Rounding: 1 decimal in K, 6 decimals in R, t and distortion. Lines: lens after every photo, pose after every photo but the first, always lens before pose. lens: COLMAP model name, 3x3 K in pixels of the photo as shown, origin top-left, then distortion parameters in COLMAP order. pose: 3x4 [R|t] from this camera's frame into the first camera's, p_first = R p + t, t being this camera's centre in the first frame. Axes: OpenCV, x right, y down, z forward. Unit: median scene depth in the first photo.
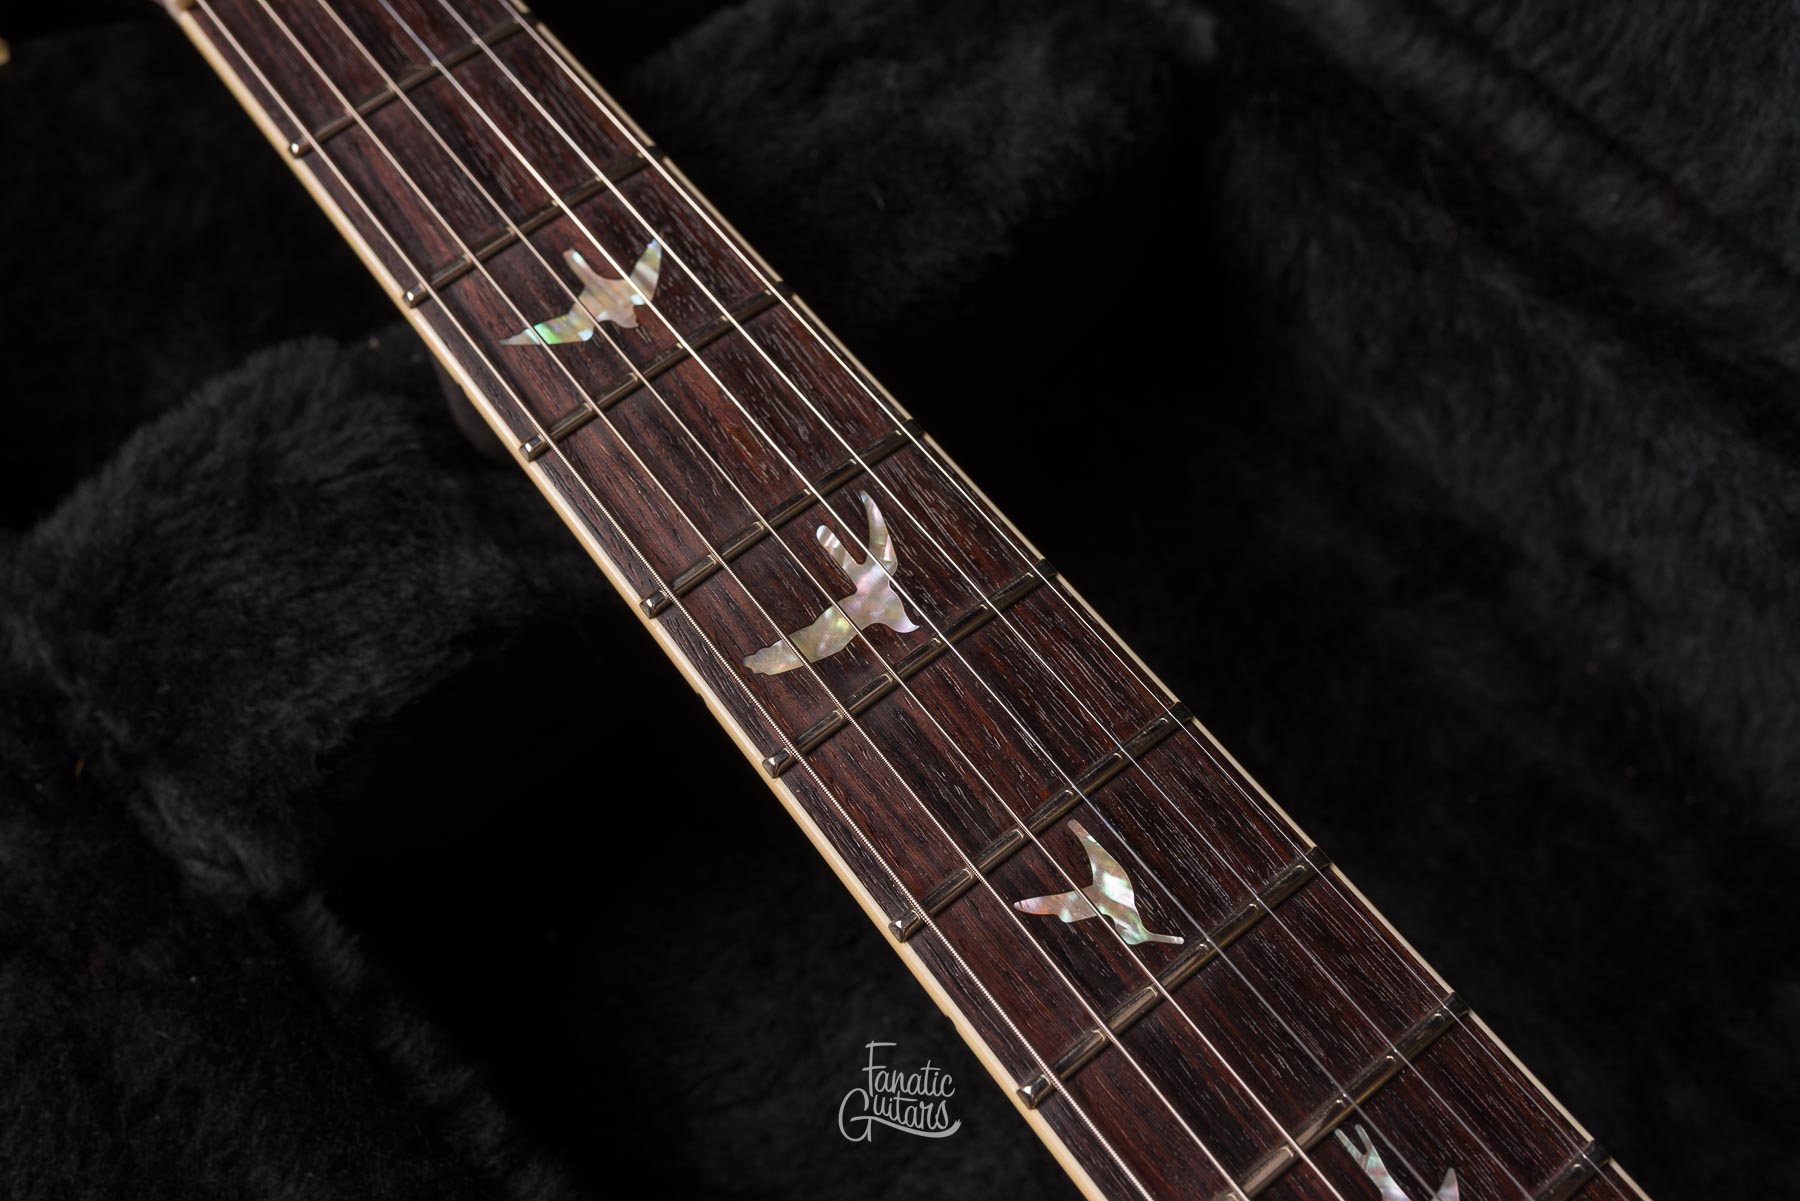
lens RADIAL K [[1826.7, 0, 899.5], [0, 1826.7, 603.1], [0, 0, 1]] dist [0.001313, -0.002021]
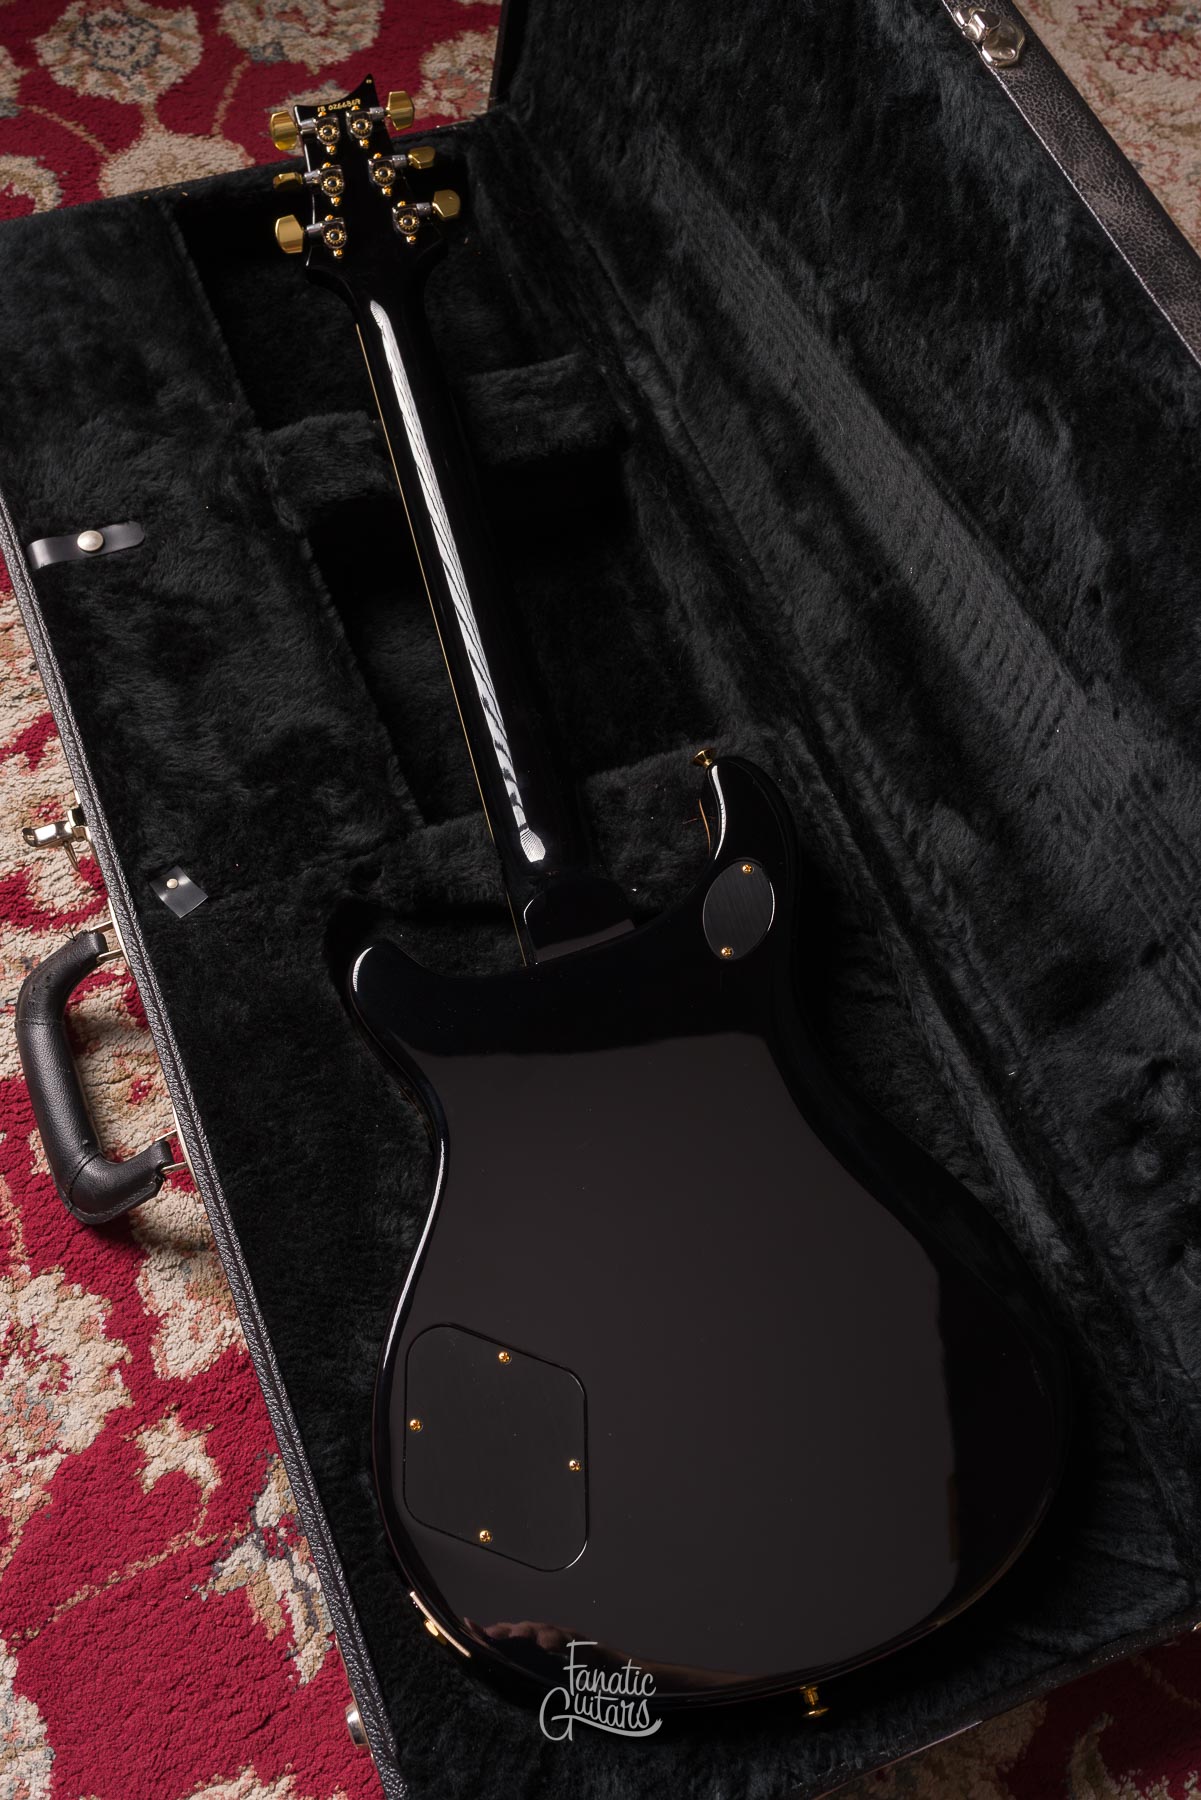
lens RADIAL K [[1840.7, 0, 600.1], [0, 1840.7, 884.1], [0, 0, 1]] dist [0.000622, -0.003696]
pose [[0.924966, 0.361592, -0.116999, 1.026564], [-0.370283, 0.926771, -0.063136, 0.897520], [0.085602, 0.101721, 0.991123, -2.876972]]
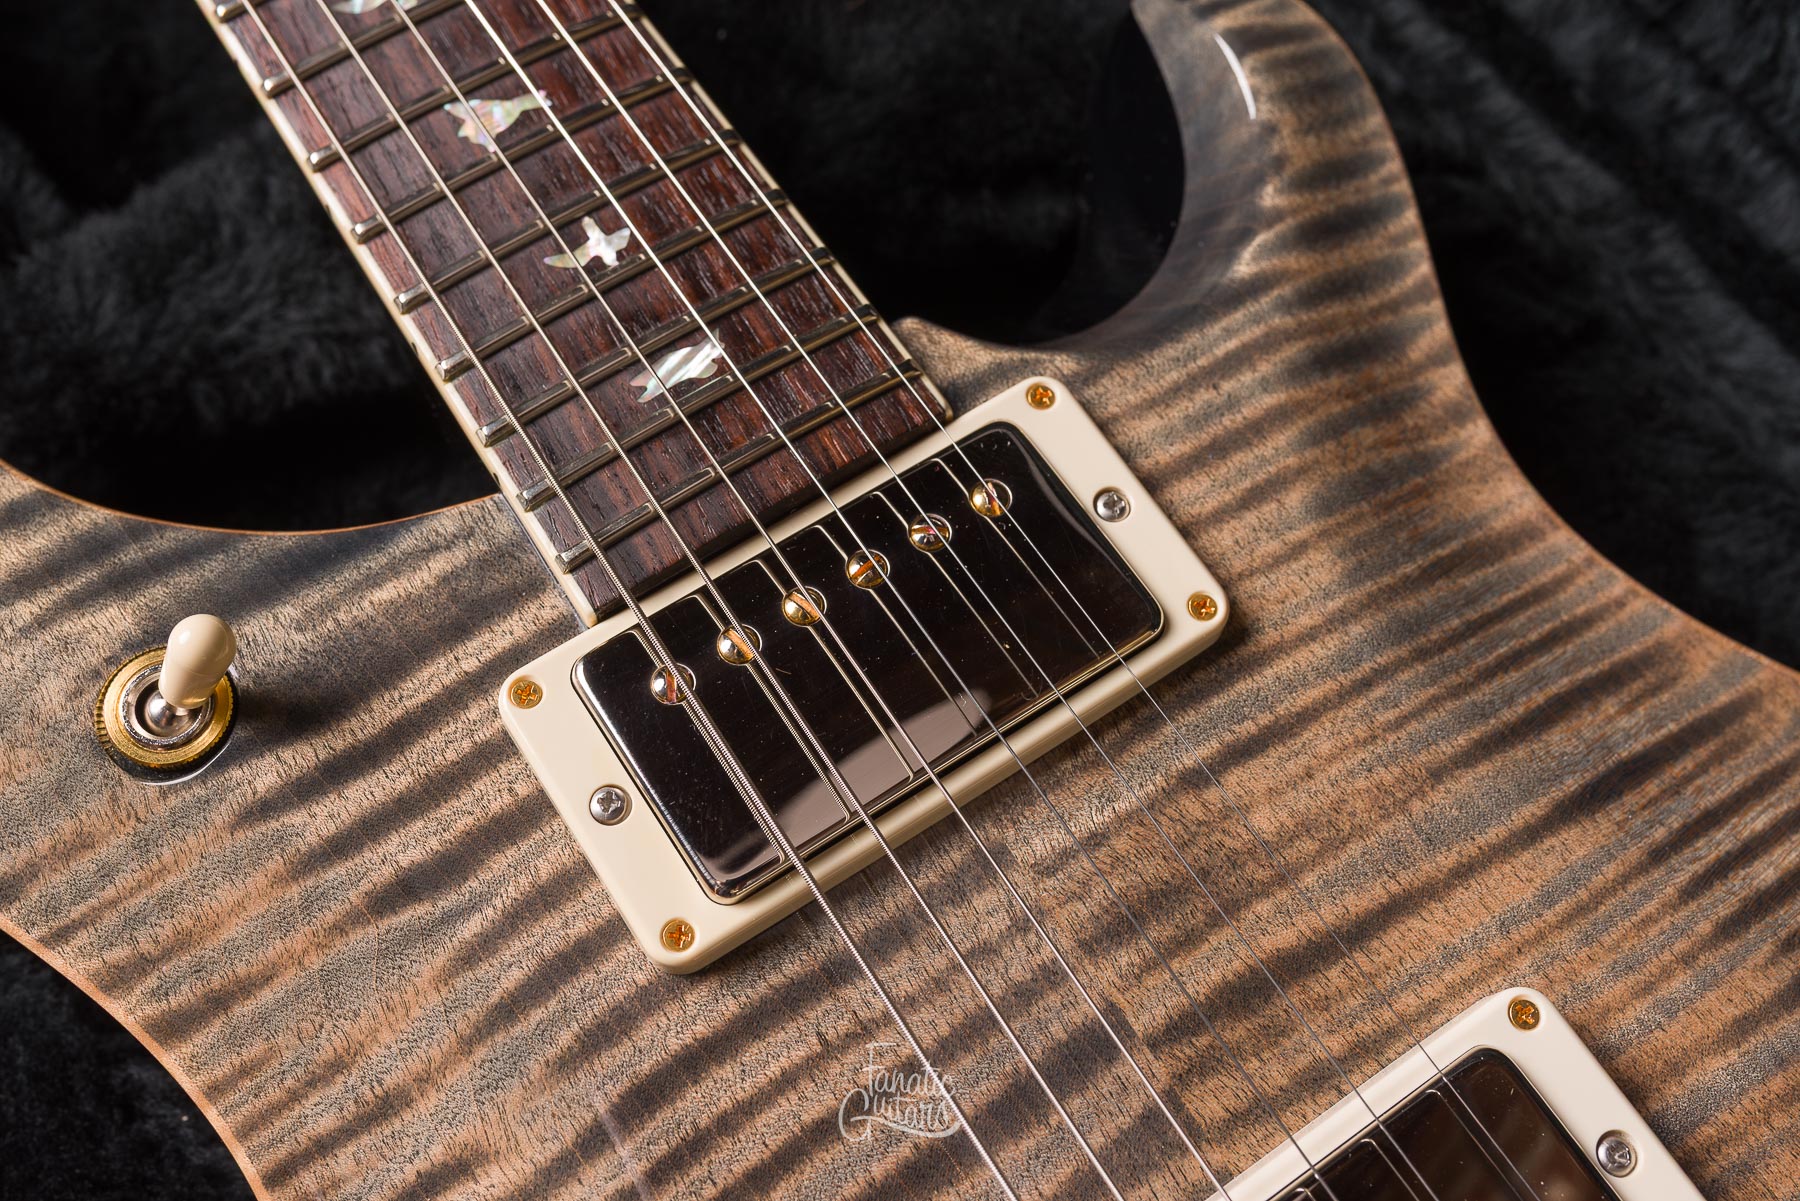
lens RADIAL K [[1840.7, 0, 904.0], [0, 1840.7, 596.9], [0, 0, 1]] dist [0.000622, -0.003696]
pose [[0.995856, 0.089105, 0.018221, 0.749493], [-0.089738, 0.995260, 0.037473, 0.829772], [-0.014796, -0.038953, 0.999131, -0.404039]]
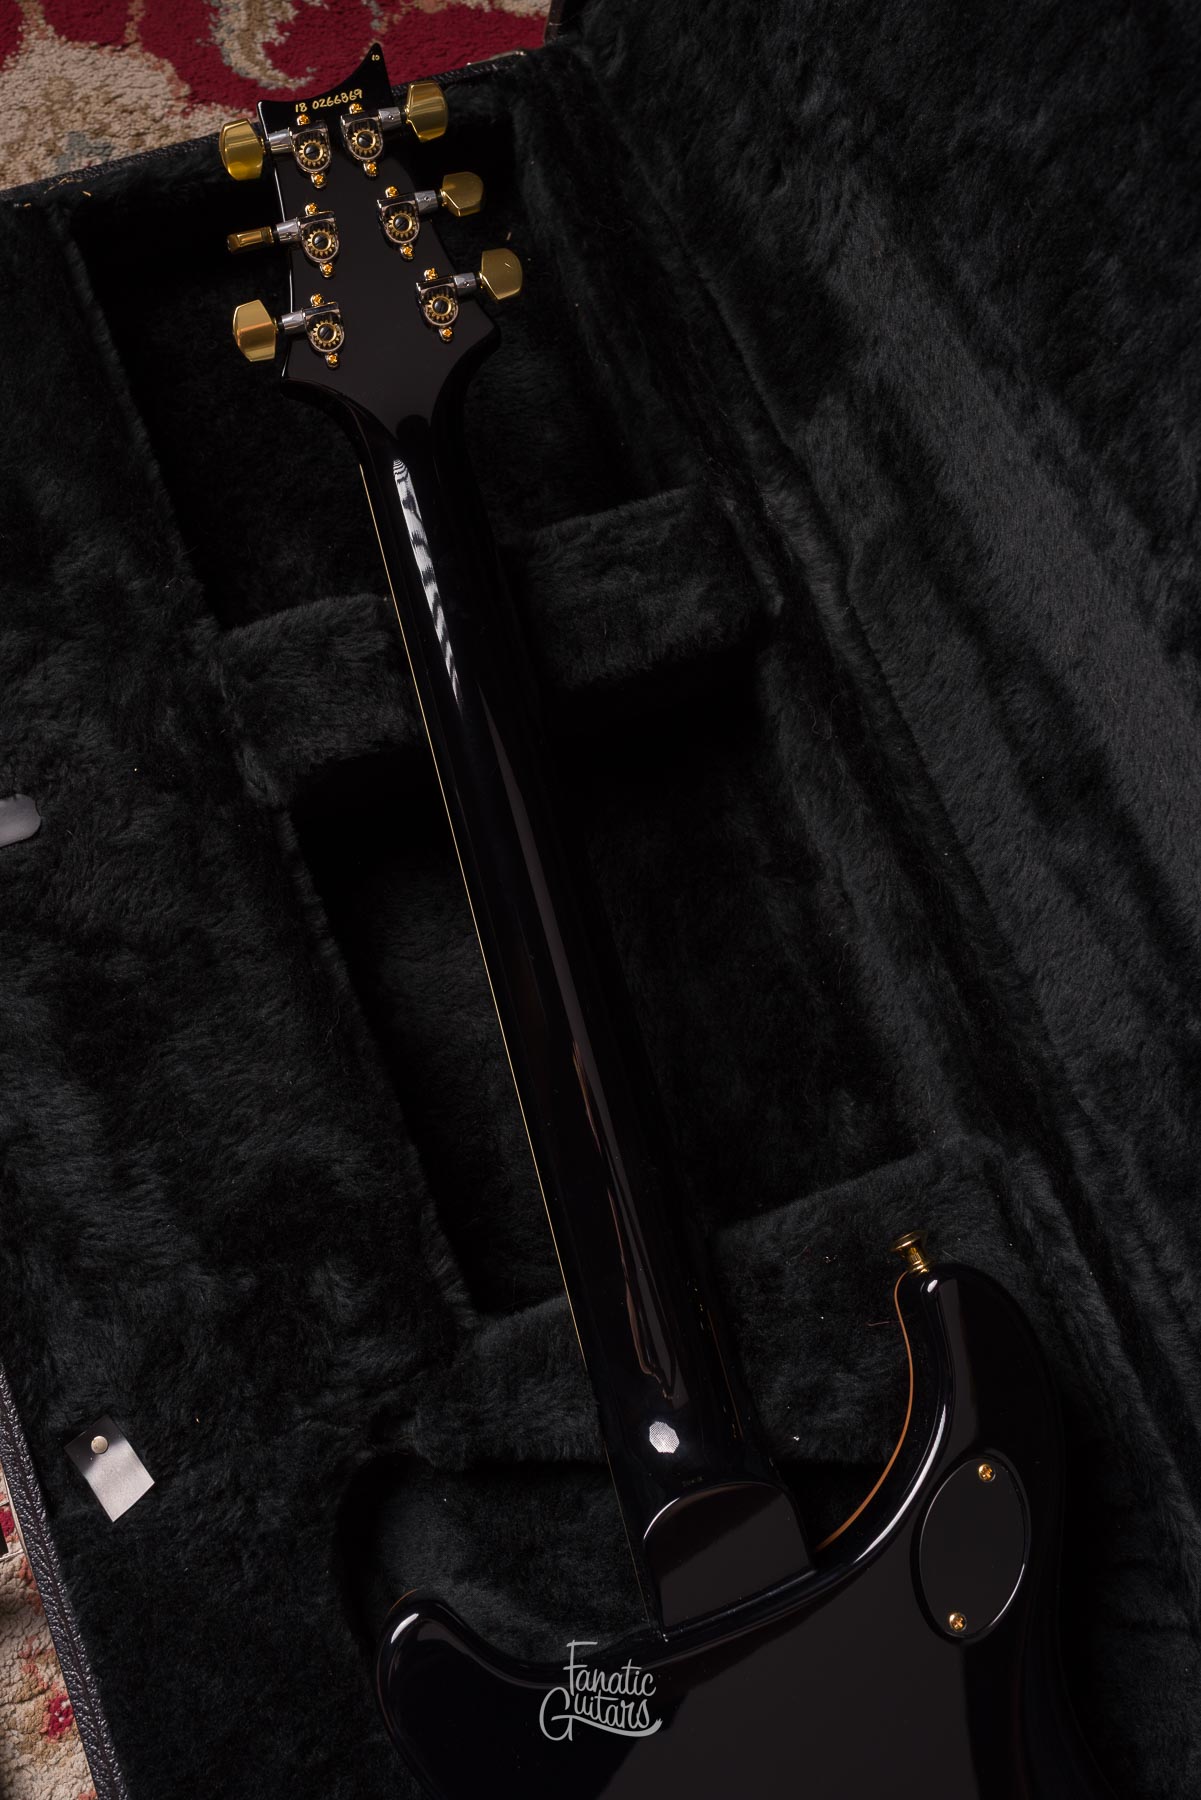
lens RADIAL K [[1882.4, 0, 547.0], [0, 1882.4, 820.7], [0, 0, 1]] dist [-0.005283, 0.005744]
pose [[0.920930, 0.386764, -0.047973, 0.151183], [-0.381252, 0.919583, 0.094944, -0.227814], [0.080836, -0.069147, 0.994326, -1.661999]]
